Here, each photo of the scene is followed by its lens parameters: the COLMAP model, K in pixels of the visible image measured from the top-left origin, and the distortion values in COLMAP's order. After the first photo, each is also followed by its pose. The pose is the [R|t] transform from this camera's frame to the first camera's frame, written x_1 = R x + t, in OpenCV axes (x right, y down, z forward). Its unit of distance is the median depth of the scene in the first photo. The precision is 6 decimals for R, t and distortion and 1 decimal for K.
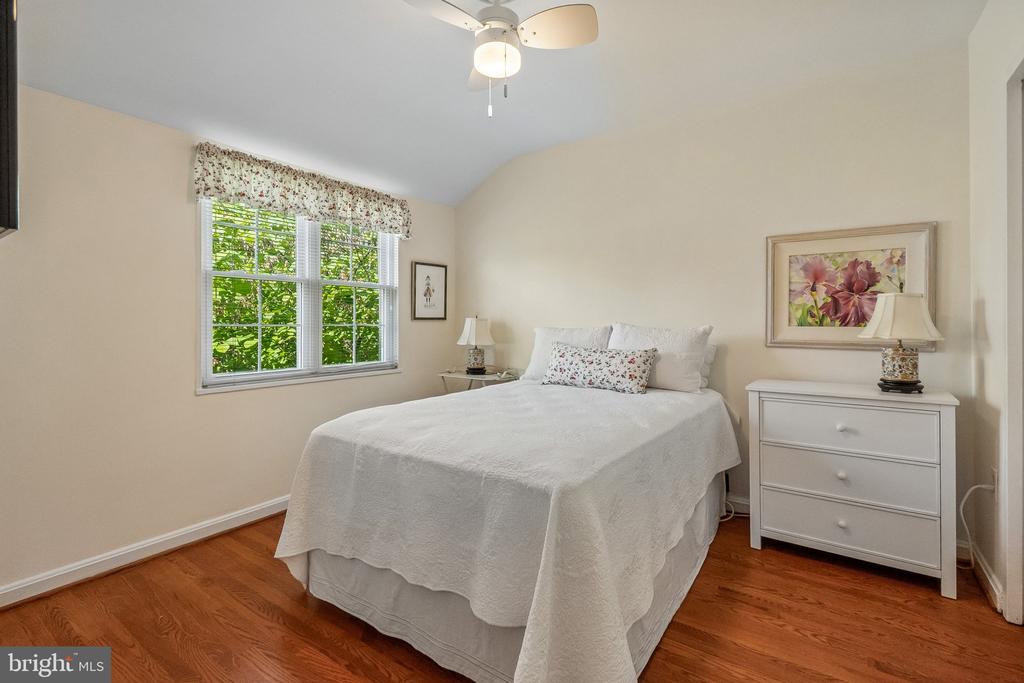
lens RADIAL K [[462.3, 0, 510.0], [0, 462.3, 320.4], [0, 0, 1]] dist [0.008807, -0.004610]
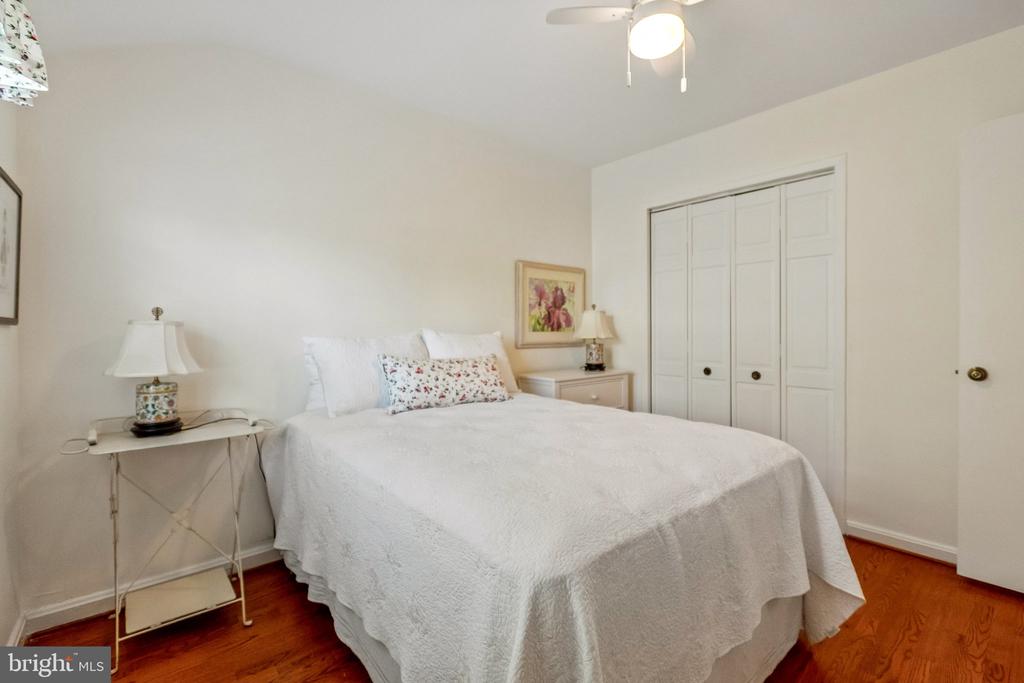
lens RADIAL K [[462.3, 0, 524.7], [0, 462.3, 321.0], [0, 0, 1]] dist [0.008807, -0.004610]
pose [[0.226248, 0.019477, 0.973875, -0.677296], [0.002007, 0.999789, -0.020461, 0.009178], [-0.974068, 0.006584, 0.226161, 0.728239]]
